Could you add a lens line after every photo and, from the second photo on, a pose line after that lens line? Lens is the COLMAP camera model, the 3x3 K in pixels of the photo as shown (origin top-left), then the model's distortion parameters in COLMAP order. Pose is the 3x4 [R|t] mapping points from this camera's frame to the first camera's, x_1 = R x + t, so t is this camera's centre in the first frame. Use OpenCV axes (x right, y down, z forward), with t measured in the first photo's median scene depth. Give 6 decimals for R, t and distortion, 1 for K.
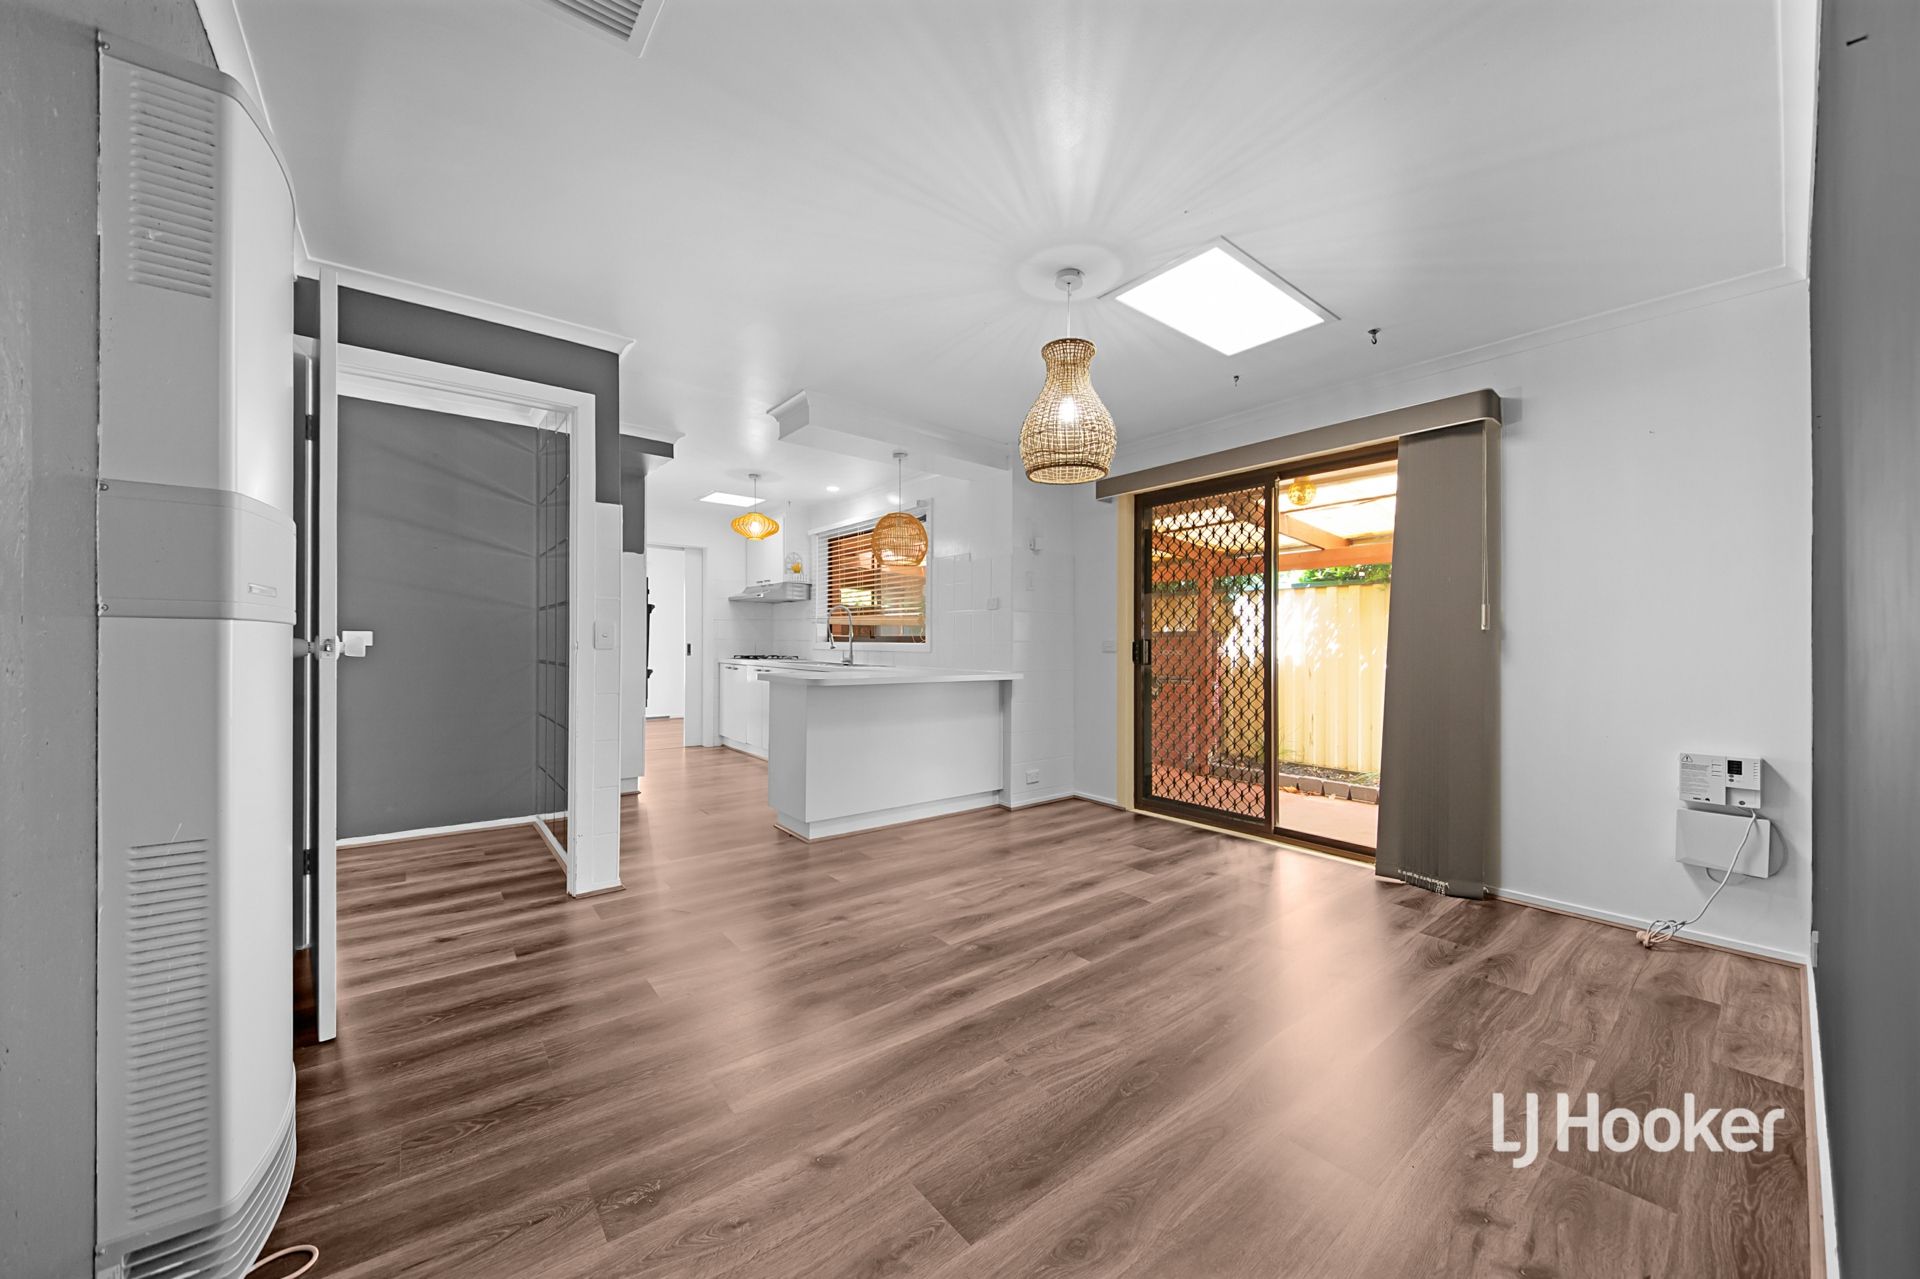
lens RADIAL K [[690.1, 0, 938.0], [0, 690.1, 643.8], [0, 0, 1]] dist [0.011690, -0.000940]
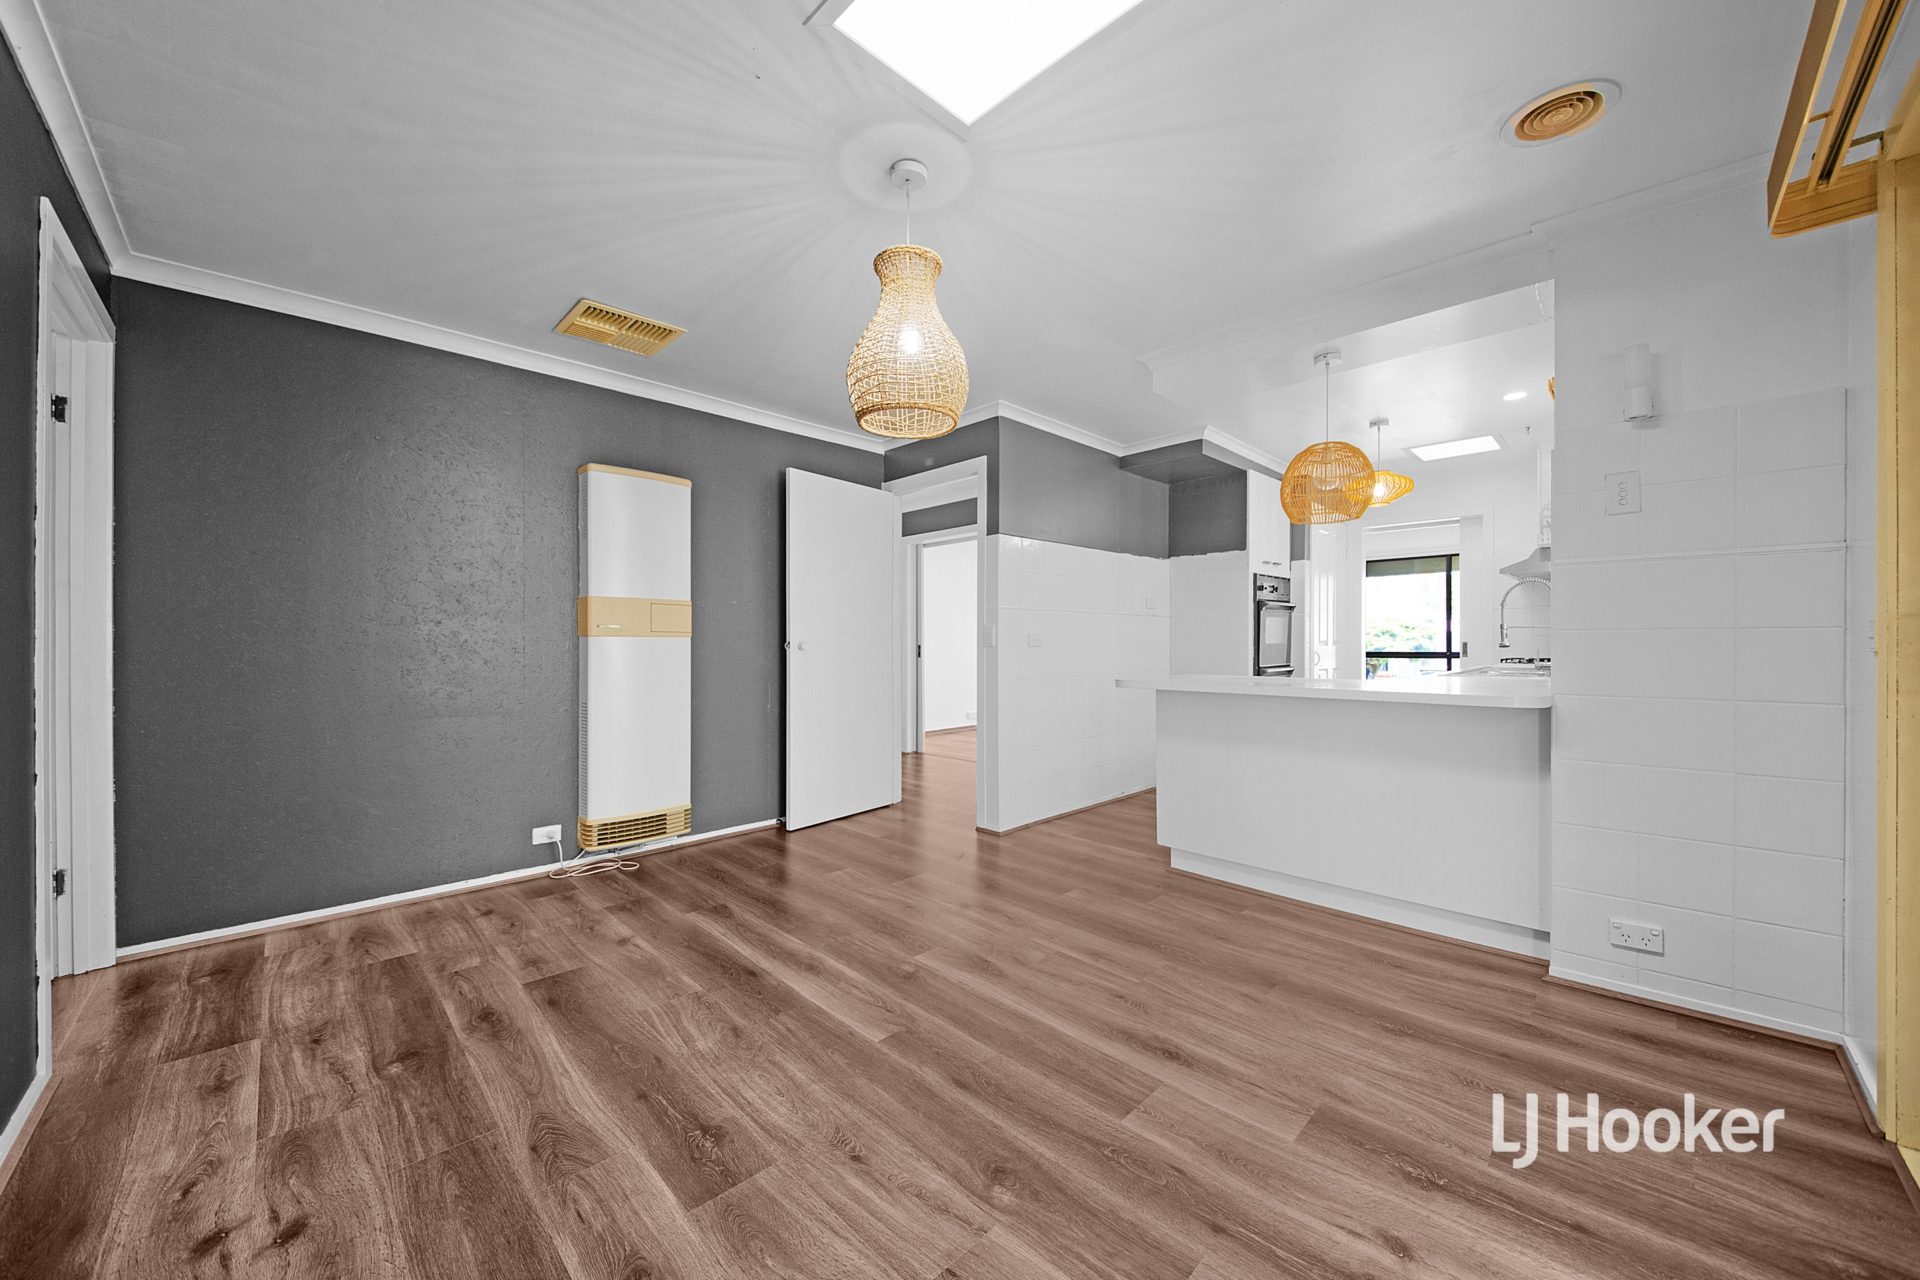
lens RADIAL K [[690.1, 0, 958.5], [0, 690.1, 648.9], [0, 0, 1]] dist [0.011690, -0.000940]
pose [[0.113465, -0.001031, -0.993541, 0.821685], [0.009611, 0.999954, 0.000059, 0.009078], [0.993496, -0.009556, 0.113469, 0.811870]]
